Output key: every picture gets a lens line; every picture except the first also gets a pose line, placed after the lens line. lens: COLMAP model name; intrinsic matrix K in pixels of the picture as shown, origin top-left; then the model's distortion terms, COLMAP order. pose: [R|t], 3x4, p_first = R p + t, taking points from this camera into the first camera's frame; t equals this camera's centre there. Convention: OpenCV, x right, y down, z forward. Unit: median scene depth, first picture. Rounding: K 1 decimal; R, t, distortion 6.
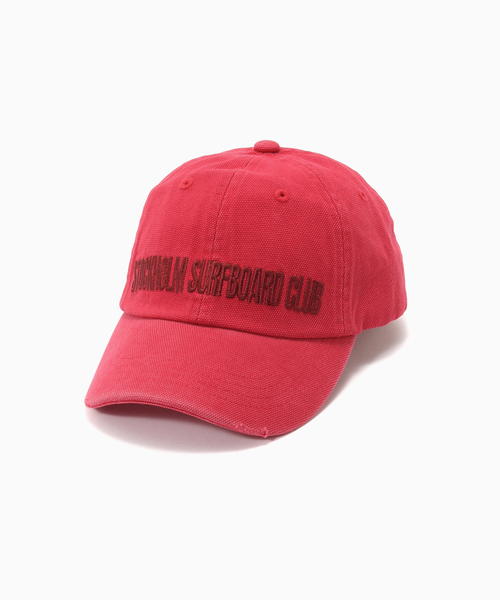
lens RADIAL K [[1679.4, 0, 250.0], [0, 1679.4, 300.0], [0, 0, 1]] dist [-0.335631, -0.636321]
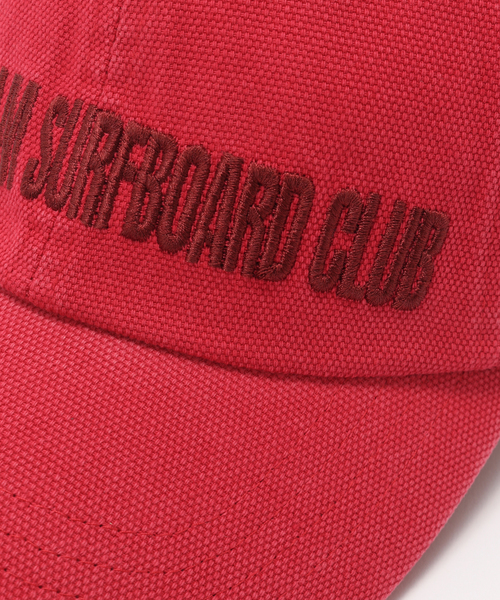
lens RADIAL K [[1679.4, 0, 250.0], [0, 1679.4, 300.0], [0, 0, 1]] dist [-0.335631, -0.636321]
pose [[0.971063, 0.149906, -0.185917, 0.068822], [-0.092139, 0.953355, 0.287446, -0.082050], [0.220334, -0.261998, 0.939580, 0.704063]]
